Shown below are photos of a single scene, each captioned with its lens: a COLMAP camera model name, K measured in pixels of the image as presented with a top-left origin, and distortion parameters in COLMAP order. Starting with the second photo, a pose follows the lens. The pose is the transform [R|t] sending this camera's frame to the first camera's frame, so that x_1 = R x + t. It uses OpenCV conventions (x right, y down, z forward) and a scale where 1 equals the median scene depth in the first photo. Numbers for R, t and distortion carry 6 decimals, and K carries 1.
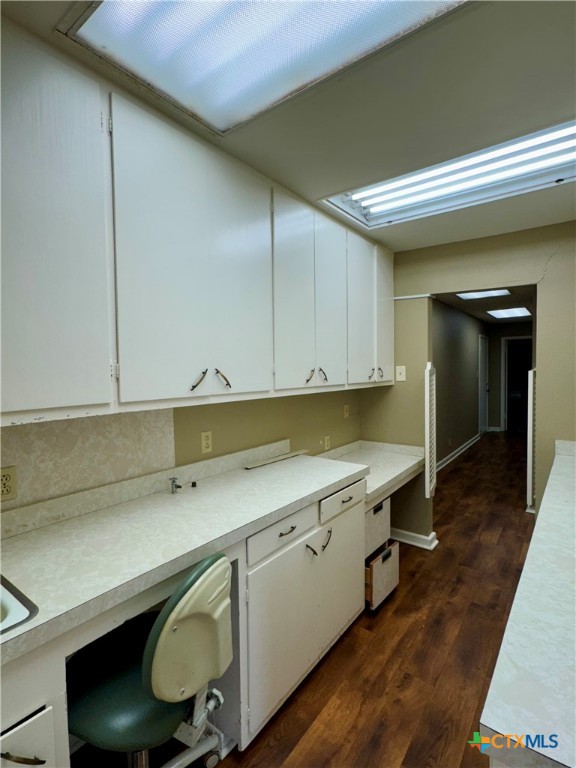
lens RADIAL K [[385.6, 0, 285.0], [0, 385.6, 379.8], [0, 0, 1]] dist [0.001010, -0.000428]
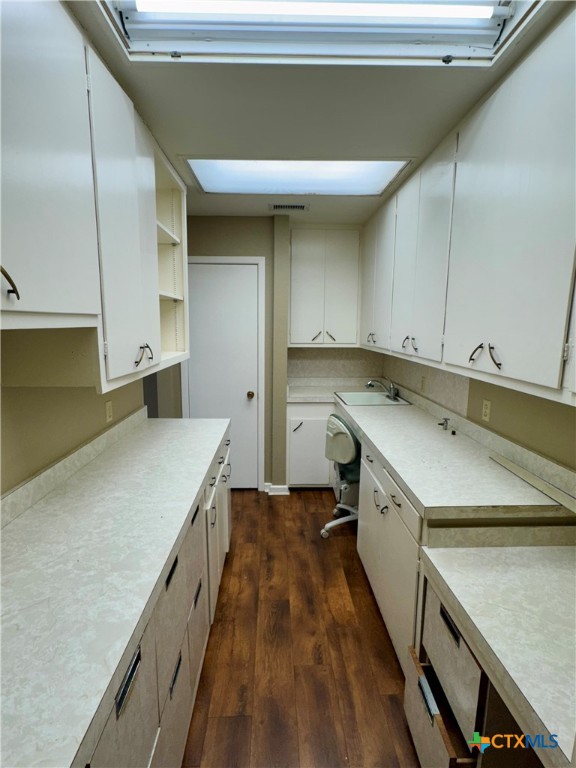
lens RADIAL K [[385.6, 0, 285.0], [0, 385.6, 379.8], [0, 0, 1]] dist [0.001010, -0.000428]
pose [[-0.776961, 0.113400, -0.619252, 0.942224], [-0.013360, 0.980452, 0.196306, -0.123701], [0.629407, 0.160795, -0.760257, 1.631151]]
